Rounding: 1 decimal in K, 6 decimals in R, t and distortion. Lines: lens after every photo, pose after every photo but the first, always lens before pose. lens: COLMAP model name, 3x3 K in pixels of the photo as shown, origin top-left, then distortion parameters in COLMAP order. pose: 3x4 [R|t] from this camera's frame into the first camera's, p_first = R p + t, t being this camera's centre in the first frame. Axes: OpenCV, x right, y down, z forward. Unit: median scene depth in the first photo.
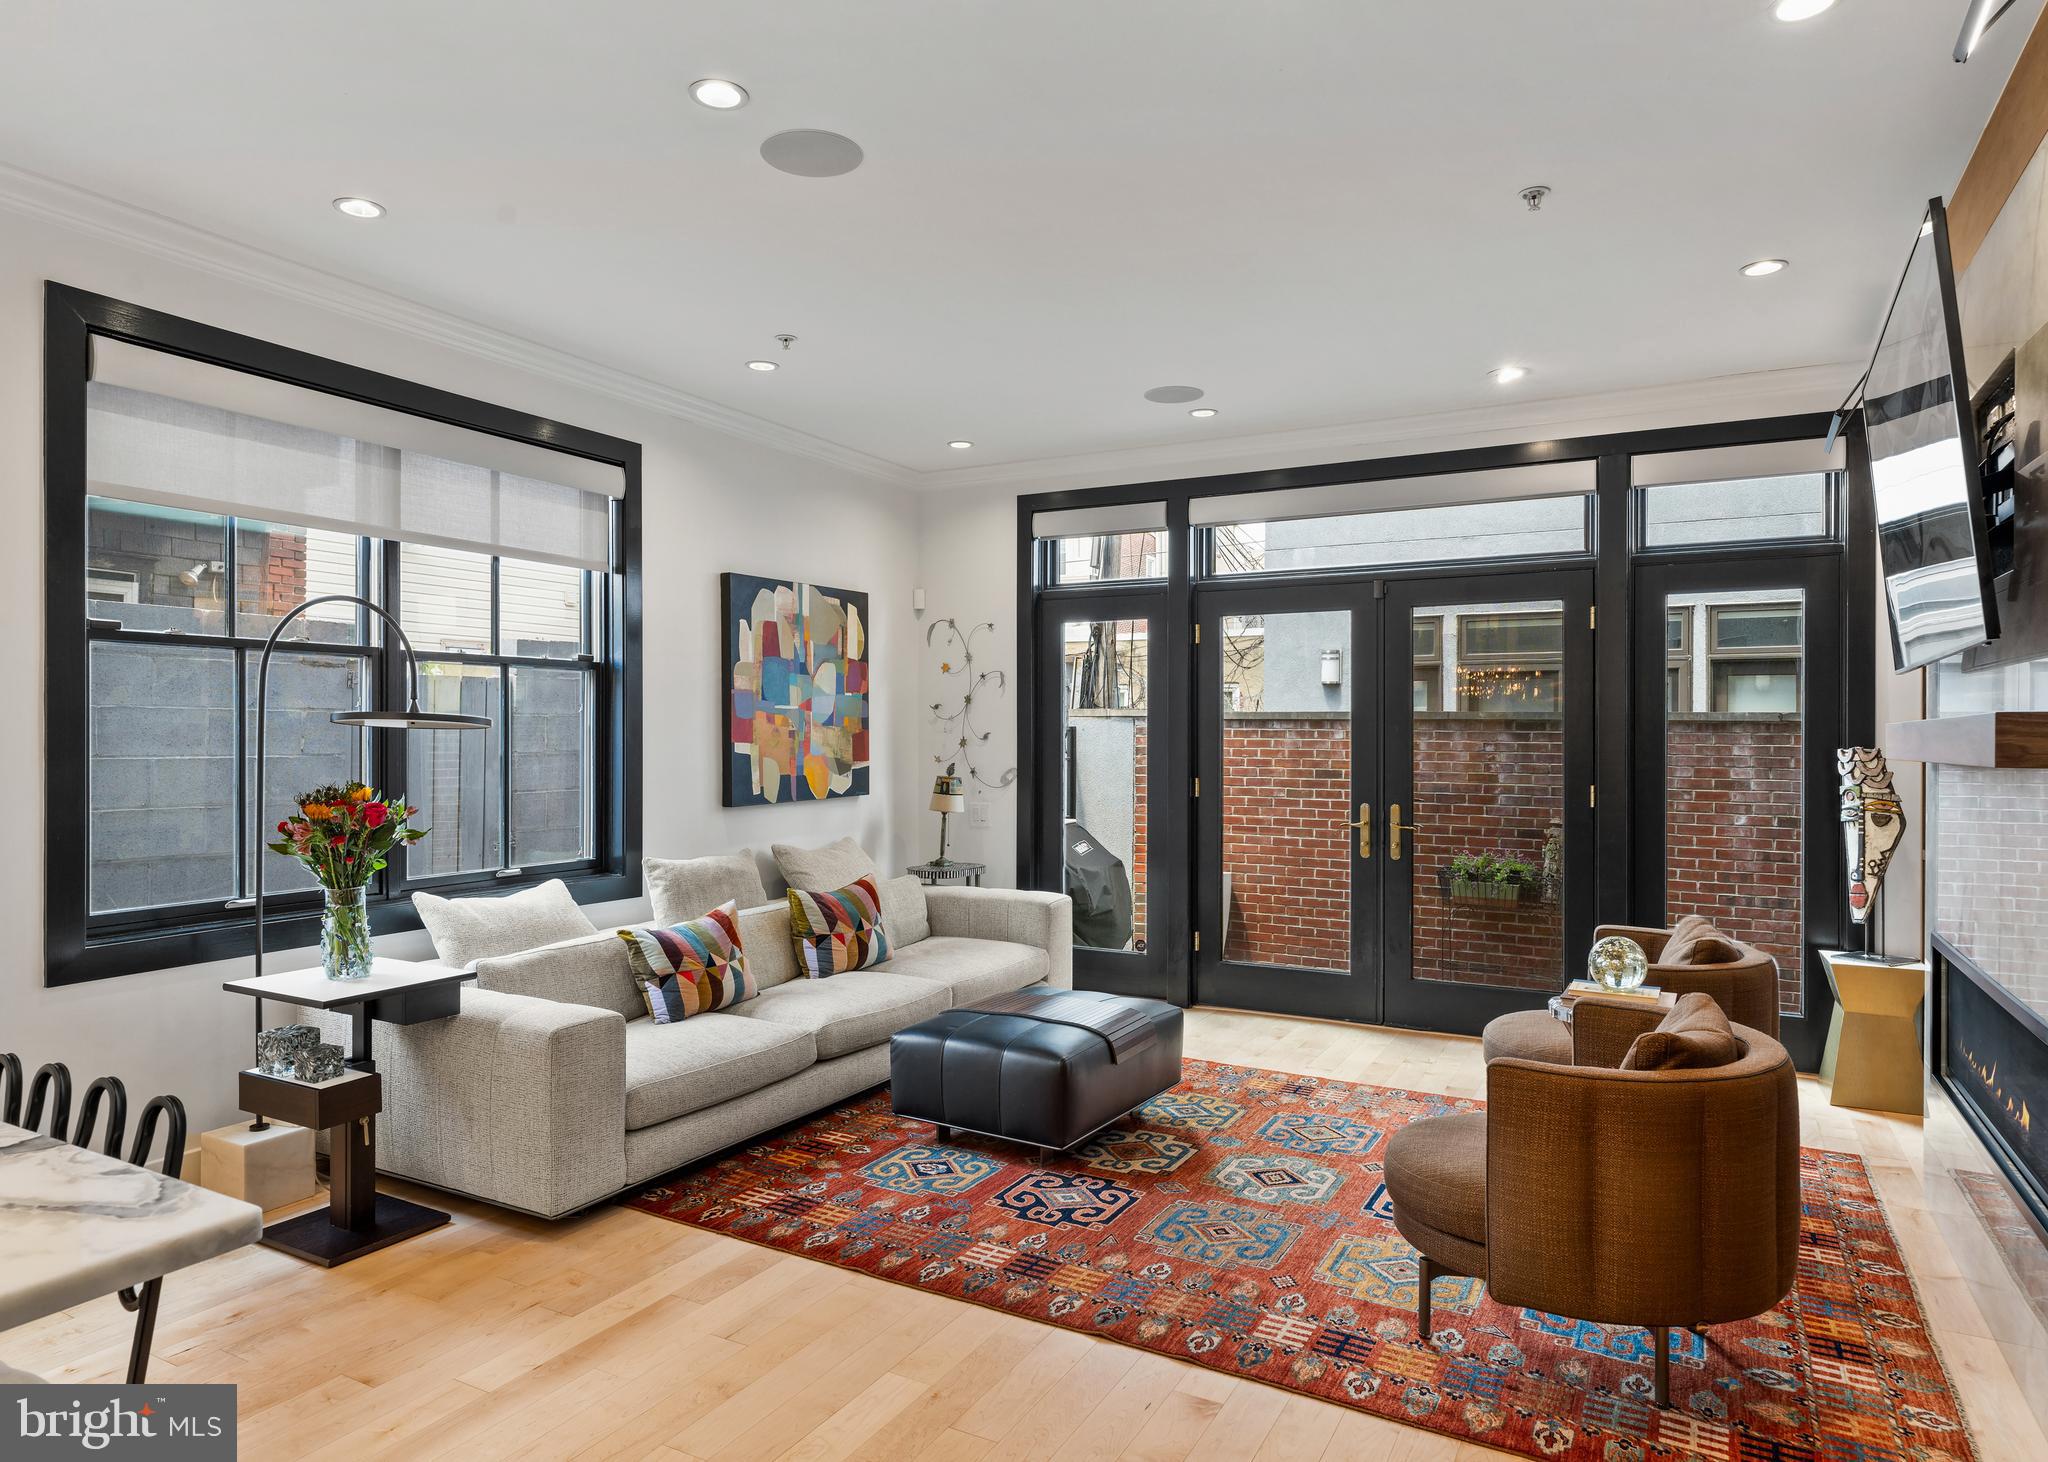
lens RADIAL K [[1243.7, 0, 1024.7], [0, 1243.7, 734.0], [0, 0, 1]] dist [0.002909, 0.001381]
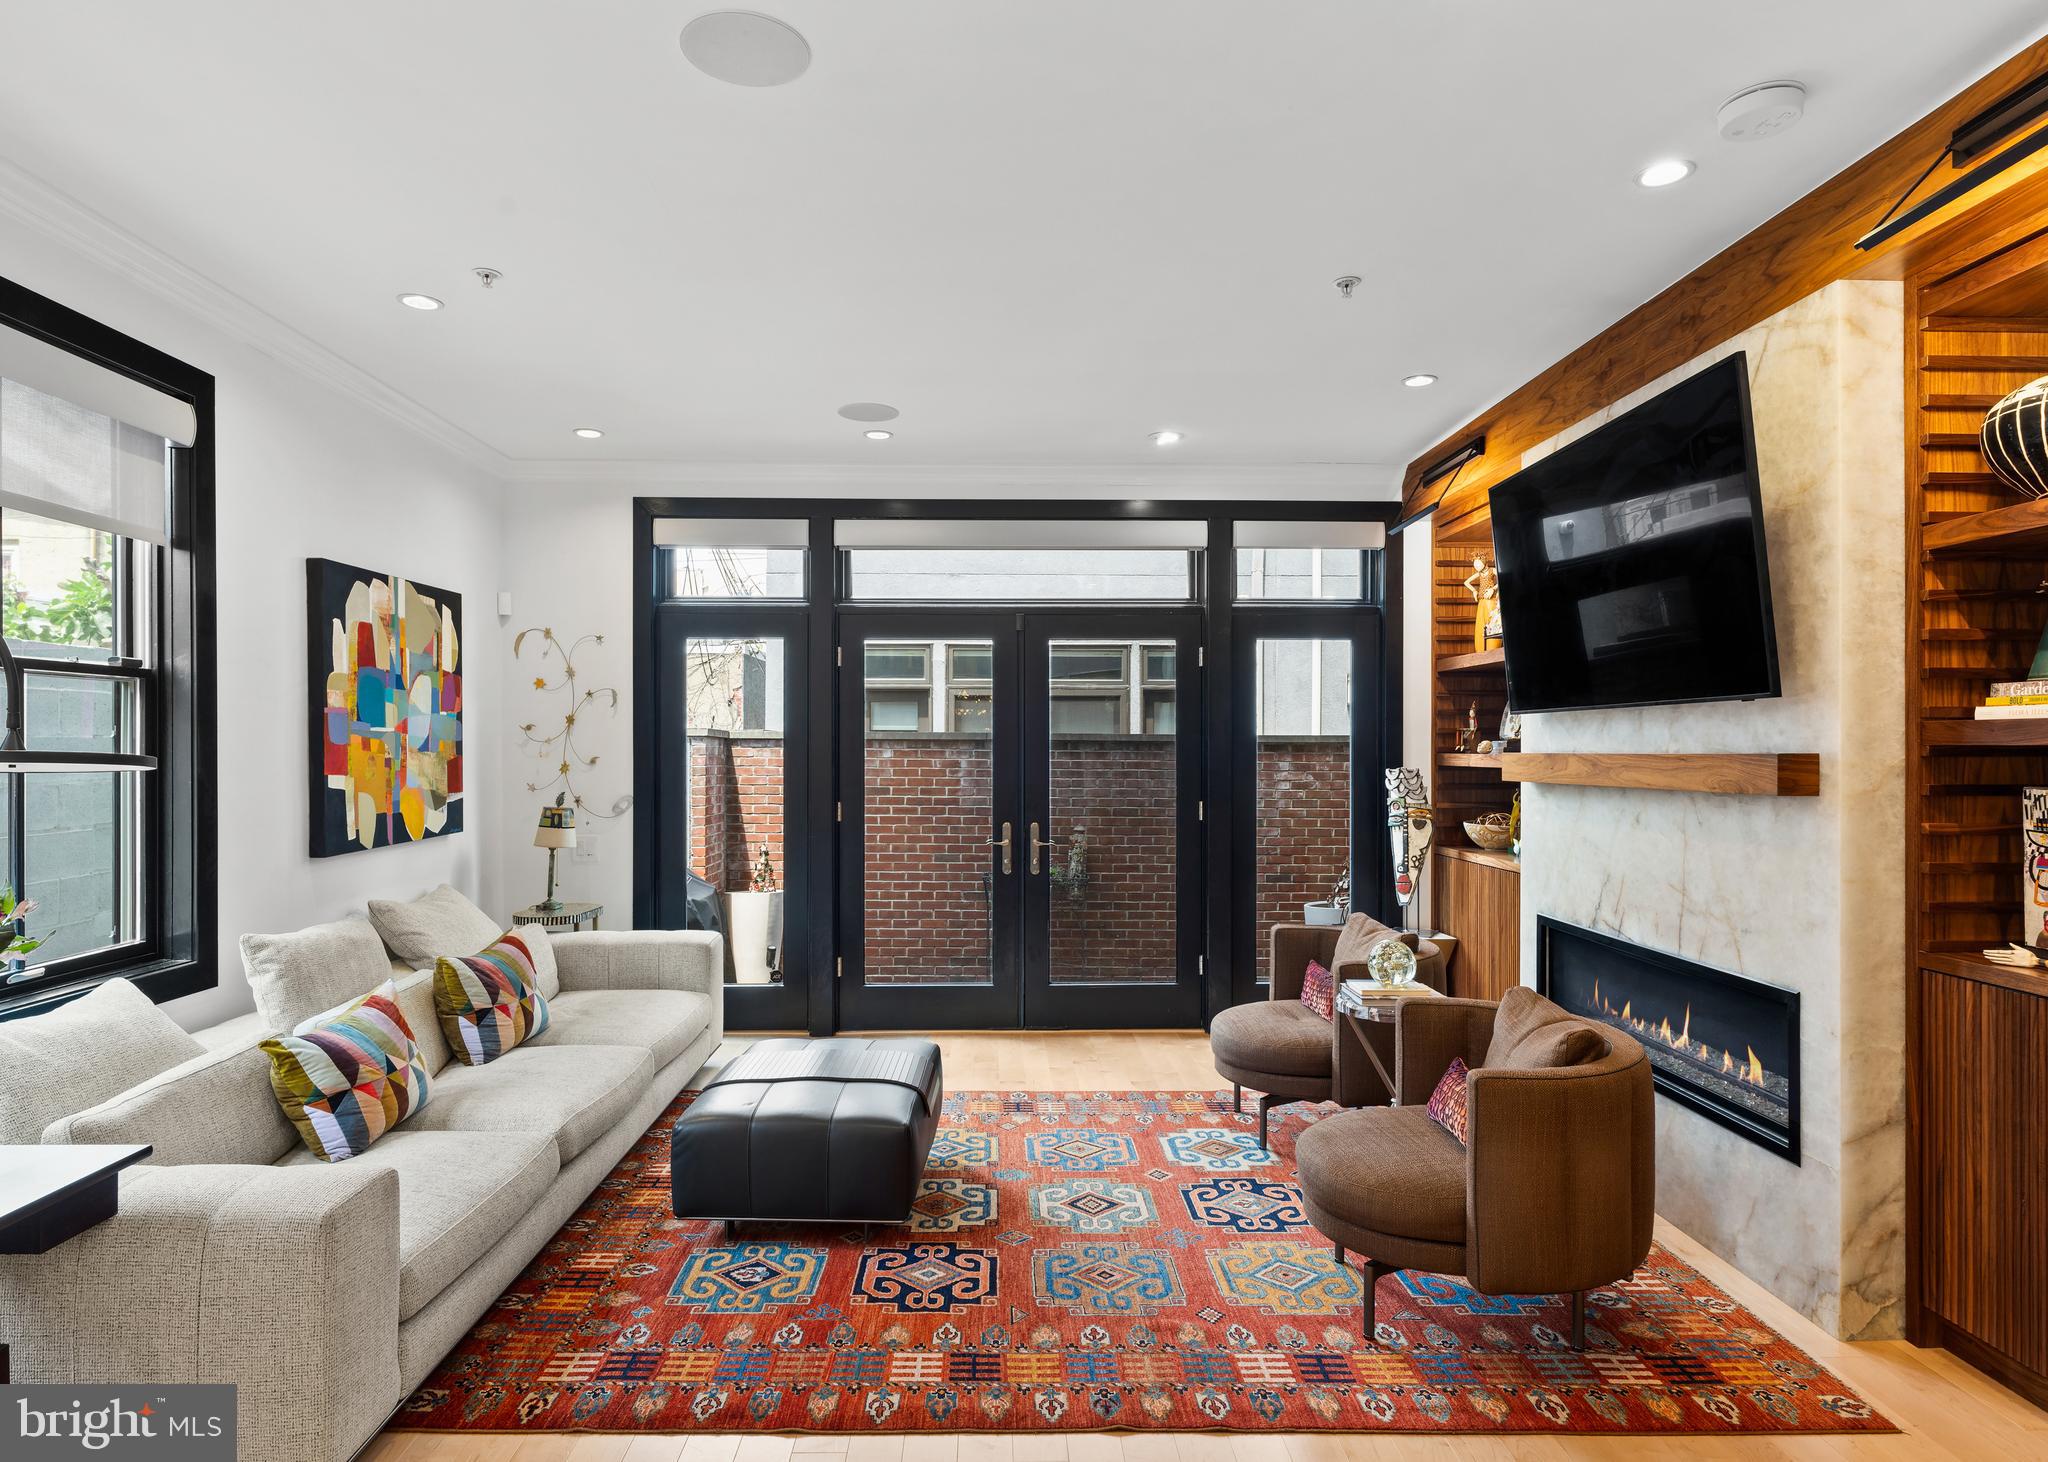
lens RADIAL K [[1145.5, 0, 1022.6], [0, 1145.5, 745.7], [0, 0, 1]] dist [0.000244, 0.000586]
pose [[0.864655, -0.002103, 0.502362, -0.237386], [0.001697, 0.999998, 0.001266, -0.012922], [-0.502364, -0.000242, 0.864656, 0.169643]]
